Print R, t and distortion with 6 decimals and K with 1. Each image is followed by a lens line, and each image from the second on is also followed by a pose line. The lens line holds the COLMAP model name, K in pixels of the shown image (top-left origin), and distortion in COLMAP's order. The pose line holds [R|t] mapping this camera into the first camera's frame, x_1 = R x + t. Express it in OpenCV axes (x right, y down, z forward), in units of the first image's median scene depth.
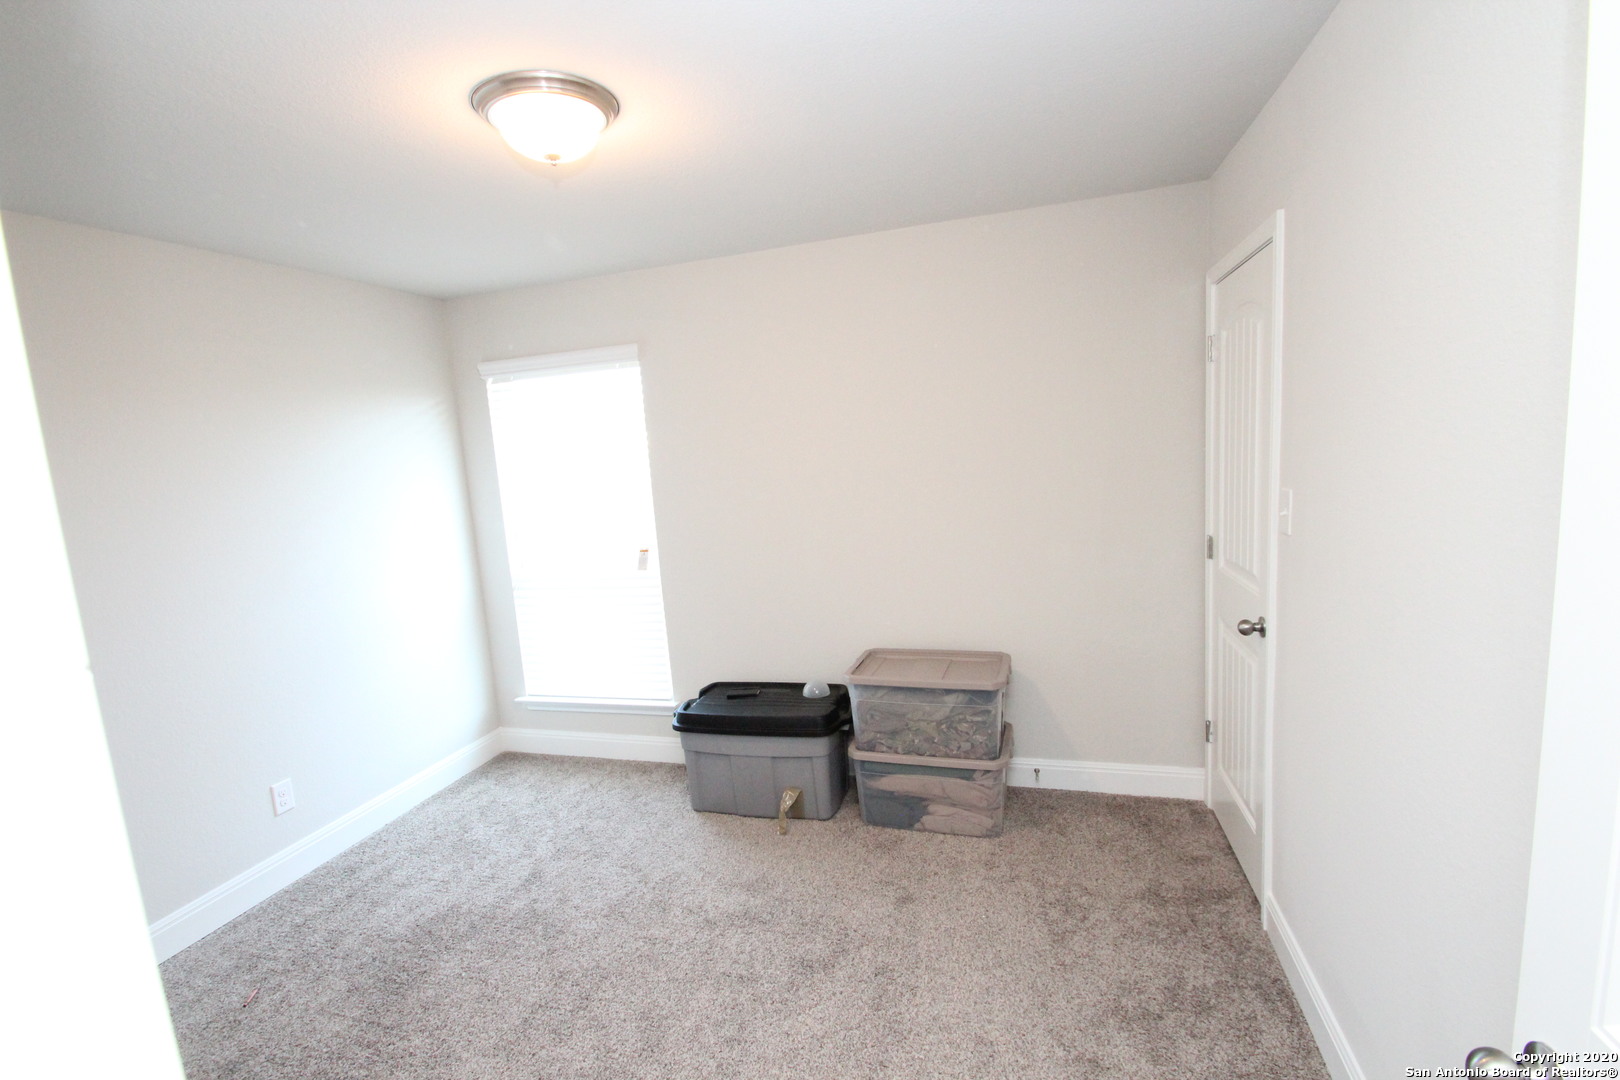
lens RADIAL K [[736.7, 0, 811.4], [0, 736.7, 544.9], [0, 0, 1]] dist [0.000257, 0.000009]
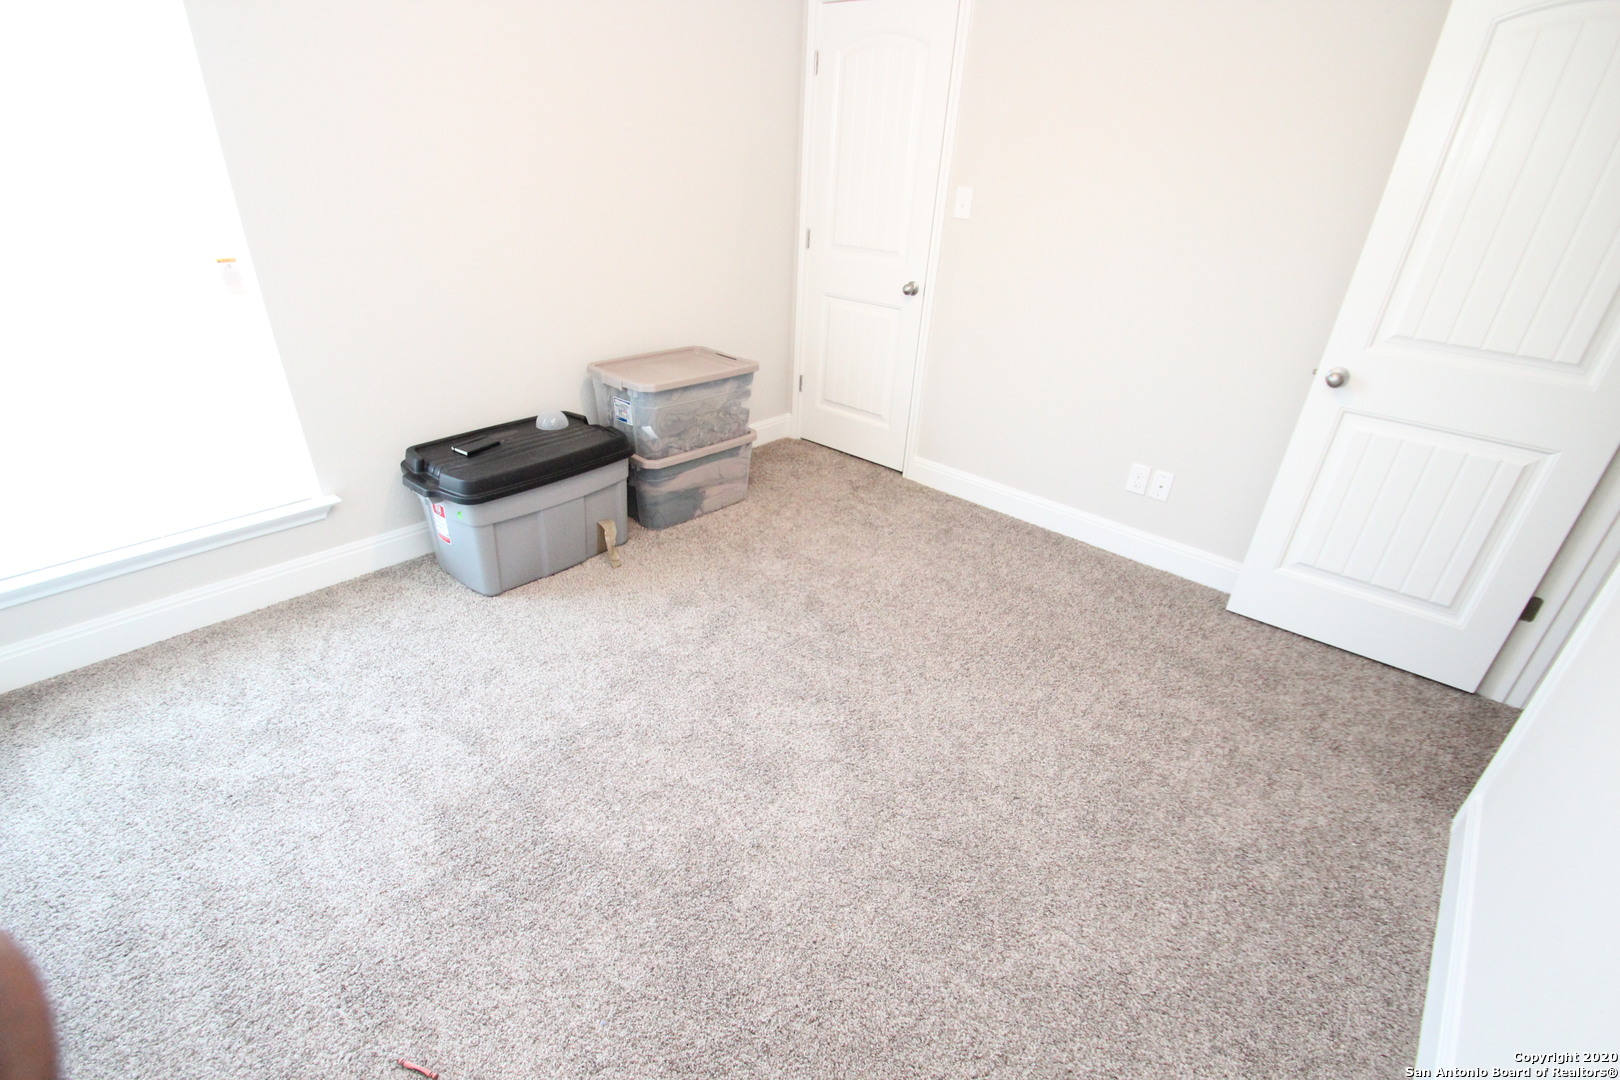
lens RADIAL K [[749.2, 0, 789.5], [0, 749.2, 554.6], [0, 0, 1]] dist [0.001304, -0.008977]
pose [[0.430574, -0.357804, 0.828603, -0.742806], [0.036074, 0.924152, 0.380318, 0.019370], [-0.901834, -0.133864, 0.410823, 0.409201]]
